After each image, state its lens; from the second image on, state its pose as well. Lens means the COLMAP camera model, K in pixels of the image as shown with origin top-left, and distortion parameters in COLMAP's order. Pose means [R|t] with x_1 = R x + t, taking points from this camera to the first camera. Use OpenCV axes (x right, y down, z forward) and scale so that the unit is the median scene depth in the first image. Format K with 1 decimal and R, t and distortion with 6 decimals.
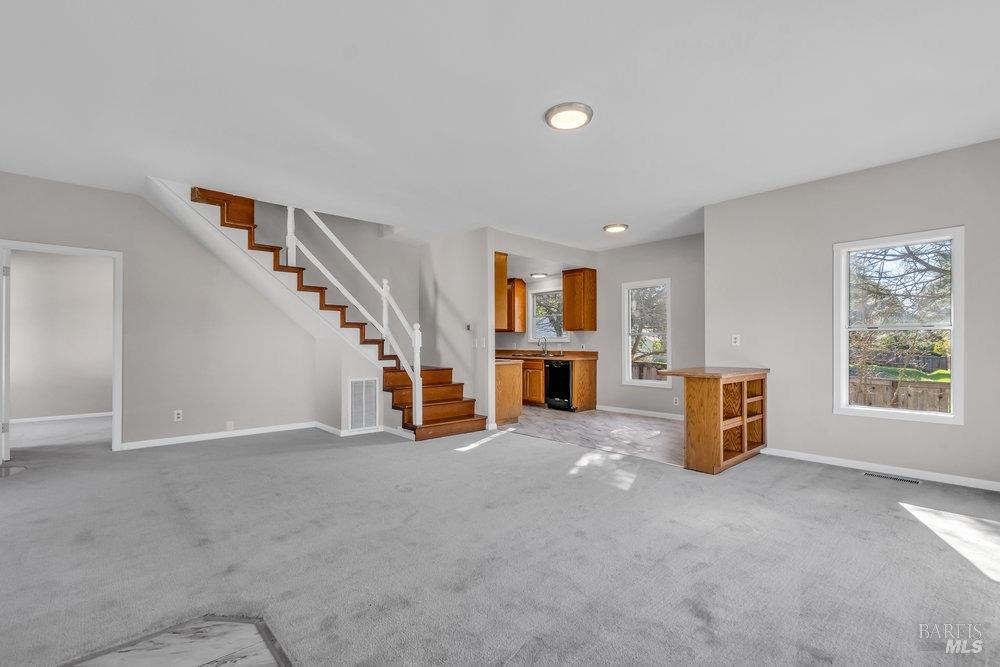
lens RADIAL K [[447.3, 0, 498.8], [0, 447.3, 336.2], [0, 0, 1]] dist [0.000242, -0.000091]
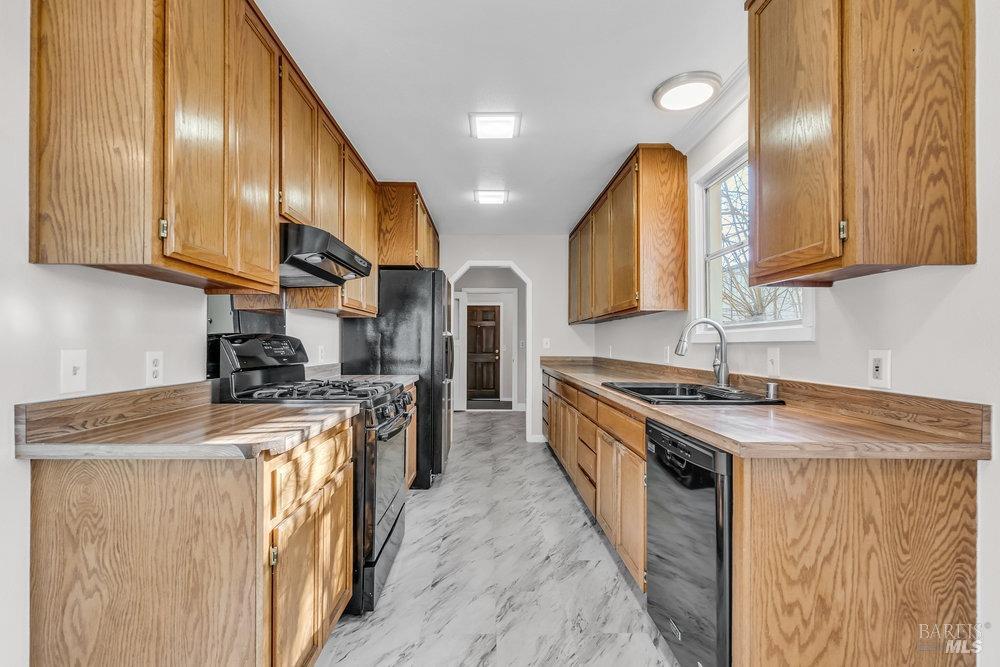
lens RADIAL K [[447.3, 0, 498.1], [0, 447.3, 341.3], [0, 0, 1]] dist [0.000242, -0.000091]
pose [[0.737623, 0.001466, -0.675212, 0.193764], [0.003902, 0.999972, 0.006434, 0.011380], [0.675202, -0.007380, 0.737596, 0.749451]]
